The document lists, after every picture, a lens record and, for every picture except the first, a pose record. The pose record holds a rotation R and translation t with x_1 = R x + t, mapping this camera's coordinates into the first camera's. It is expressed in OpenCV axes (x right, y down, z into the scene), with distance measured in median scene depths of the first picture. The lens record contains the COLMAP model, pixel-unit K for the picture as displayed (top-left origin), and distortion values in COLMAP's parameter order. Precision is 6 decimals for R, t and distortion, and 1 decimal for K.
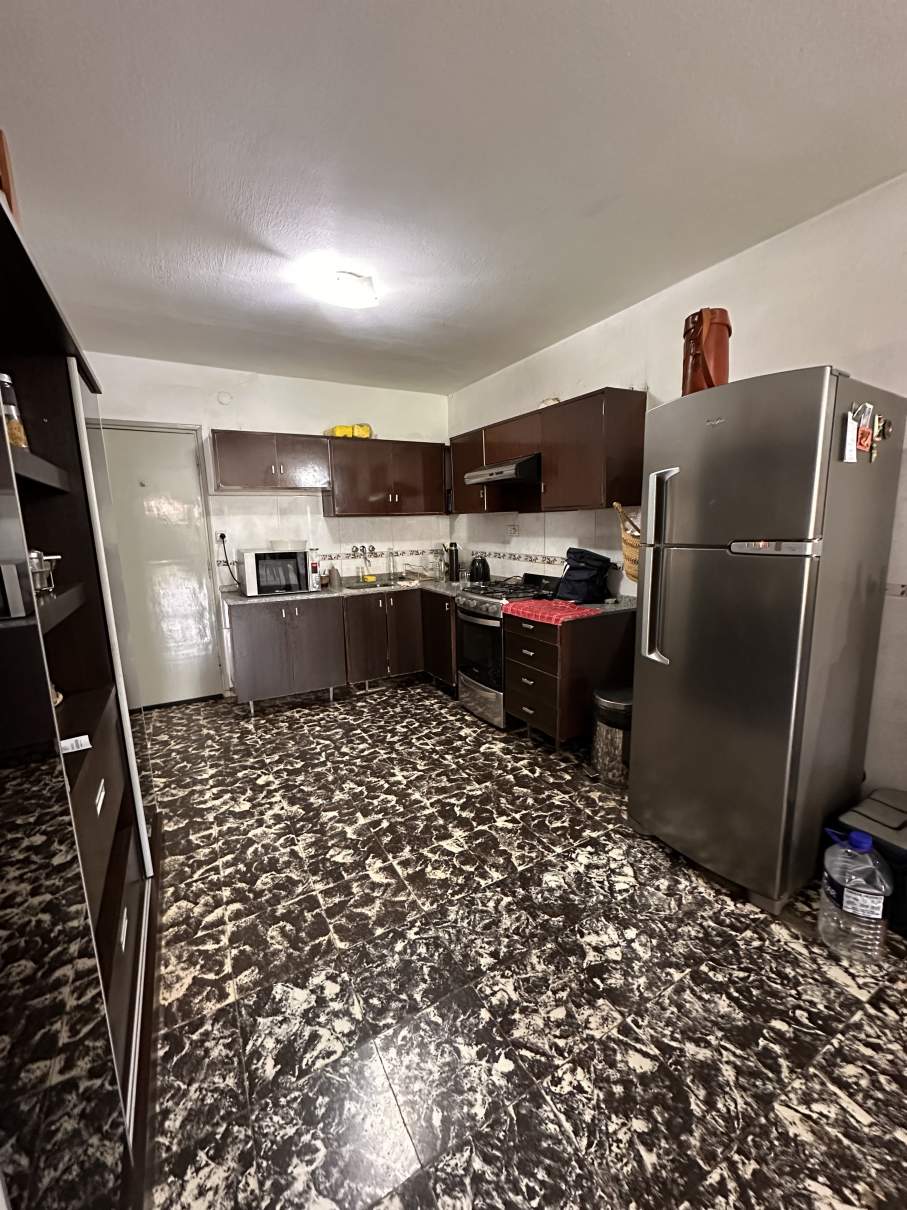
lens RADIAL K [[483.3, 0, 453.5], [0, 483.3, 605.0], [0, 0, 1]] dist [-0.003976, 0.001003]
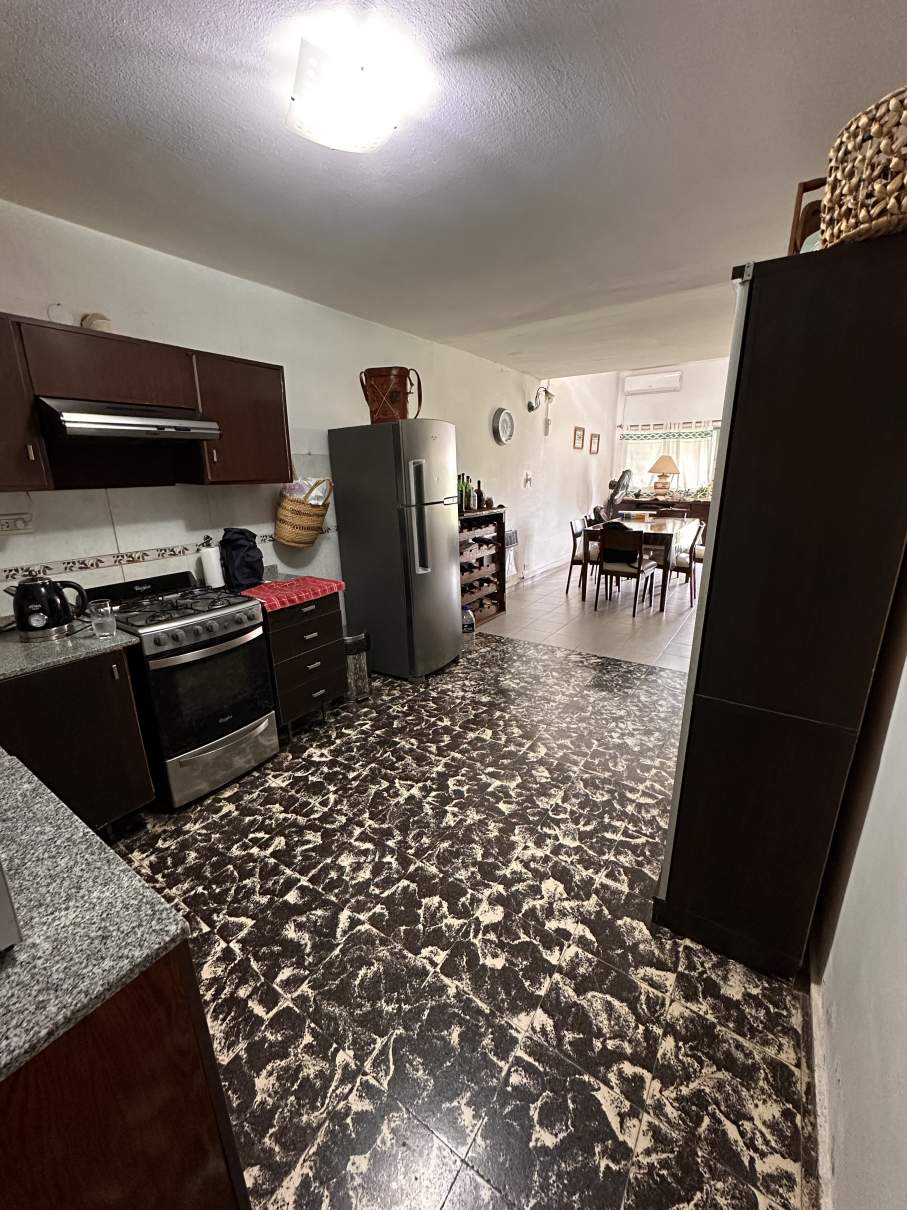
lens RADIAL K [[483.3, 0, 453.5], [0, 483.3, 605.0], [0, 0, 1]] dist [-0.003976, 0.001003]
pose [[-0.441340, -0.214880, 0.871232, -0.910622], [0.177622, 0.930775, 0.319543, -0.245673], [-0.879585, 0.295777, -0.372621, 1.265280]]
